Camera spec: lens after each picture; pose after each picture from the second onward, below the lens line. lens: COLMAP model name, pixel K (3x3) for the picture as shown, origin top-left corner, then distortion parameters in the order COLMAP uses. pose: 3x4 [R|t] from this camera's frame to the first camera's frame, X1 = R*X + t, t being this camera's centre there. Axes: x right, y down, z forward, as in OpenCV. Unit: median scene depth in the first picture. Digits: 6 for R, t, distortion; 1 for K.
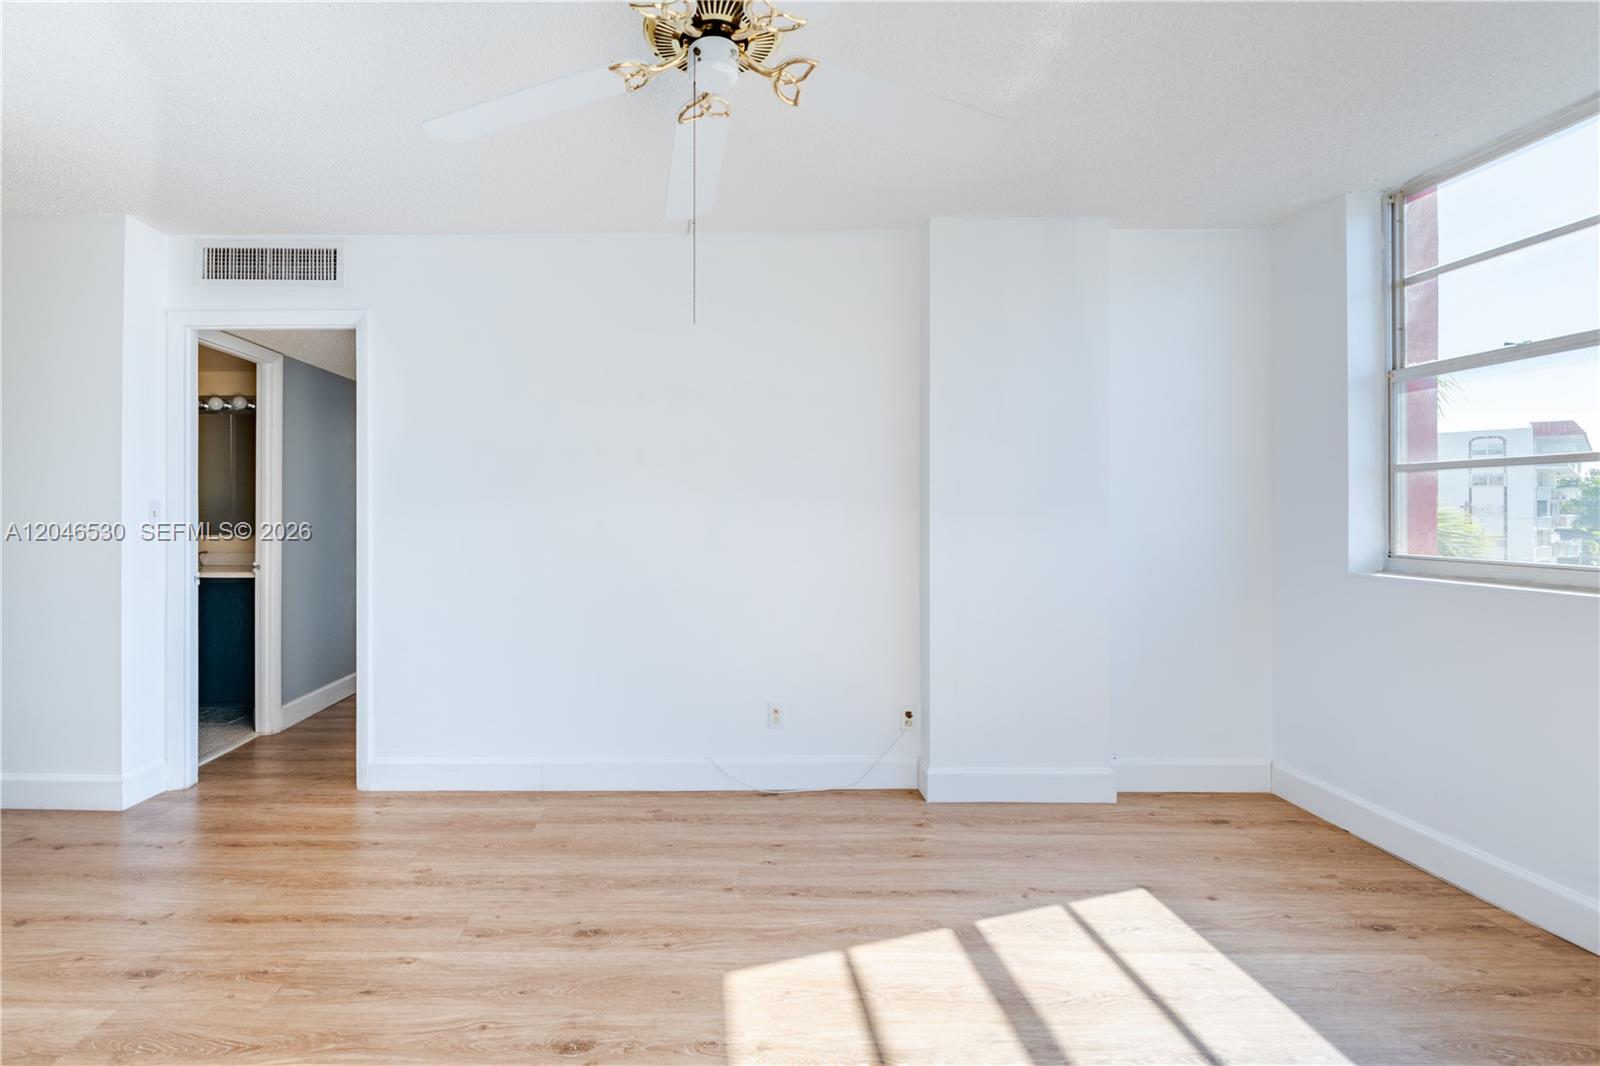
lens RADIAL K [[684.4, 0, 692.9], [0, 684.4, 576.2], [0, 0, 1]] dist [-0.001467, -0.000231]
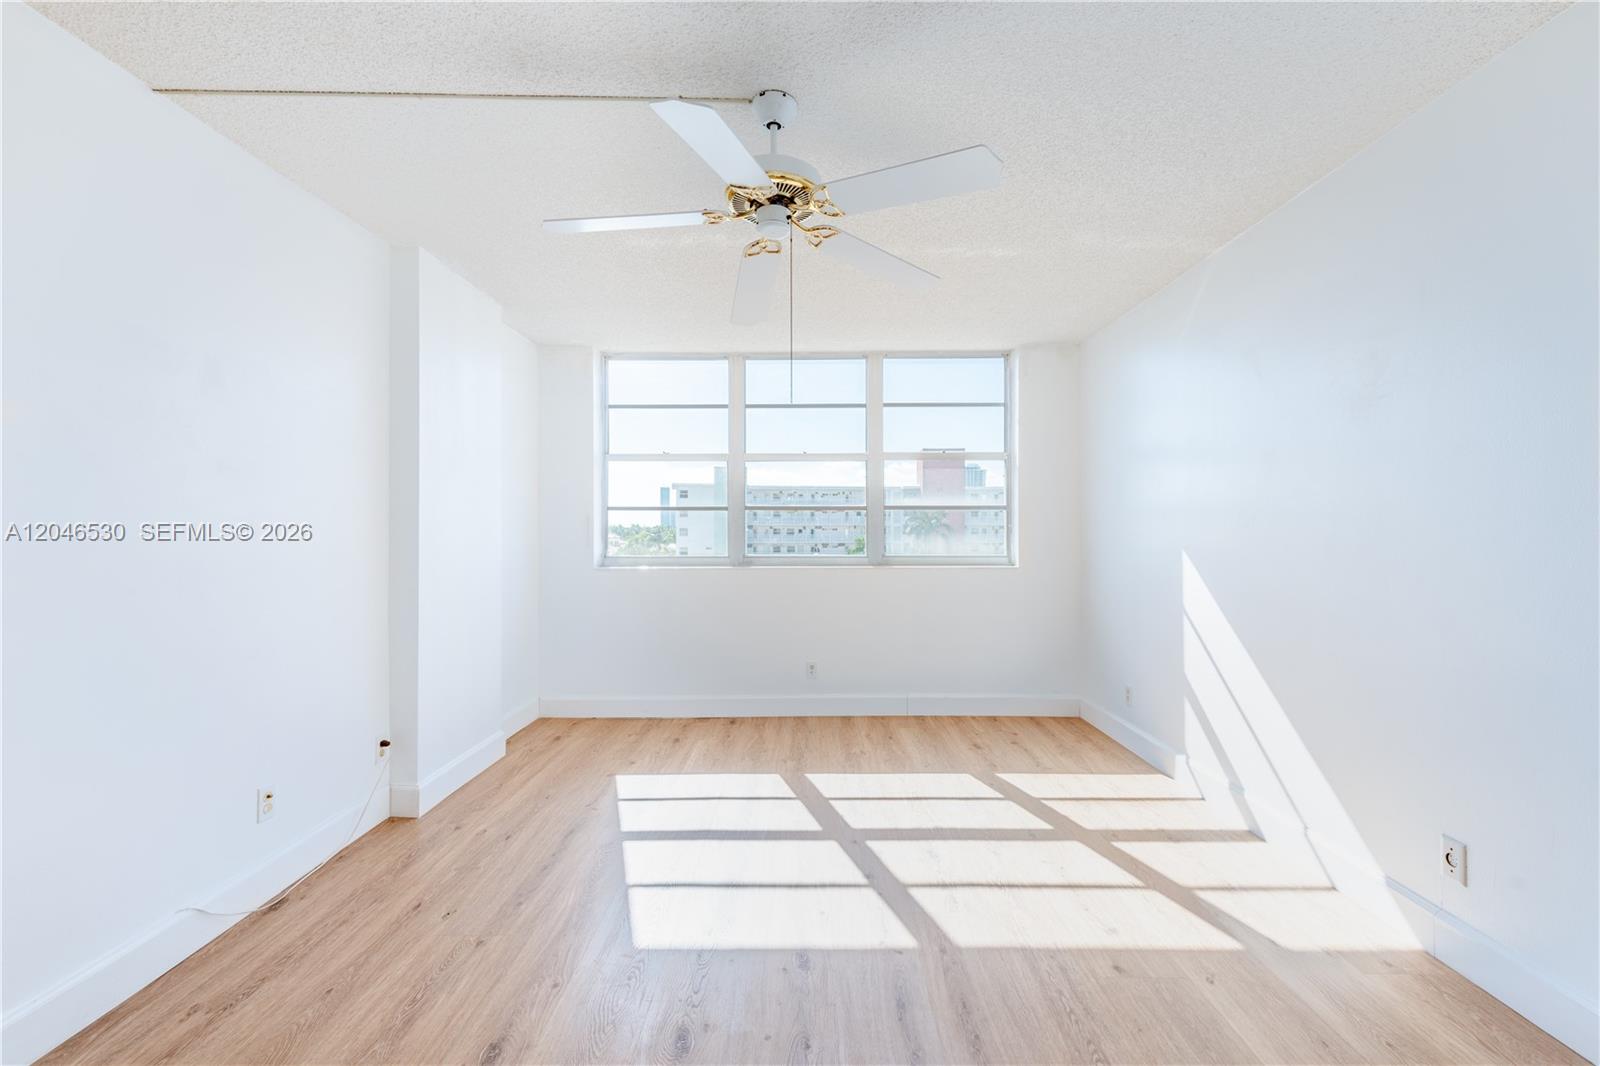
lens RADIAL K [[676.5, 0, 808.2], [0, 676.5, 529.0], [0, 0, 1]] dist [0.016464, -0.000189]
pose [[0.002263, 0.005243, 0.999984, -0.667974], [0.100398, 0.994933, -0.005444, -0.023726], [-0.994945, 0.100408, 0.001725, 0.414361]]
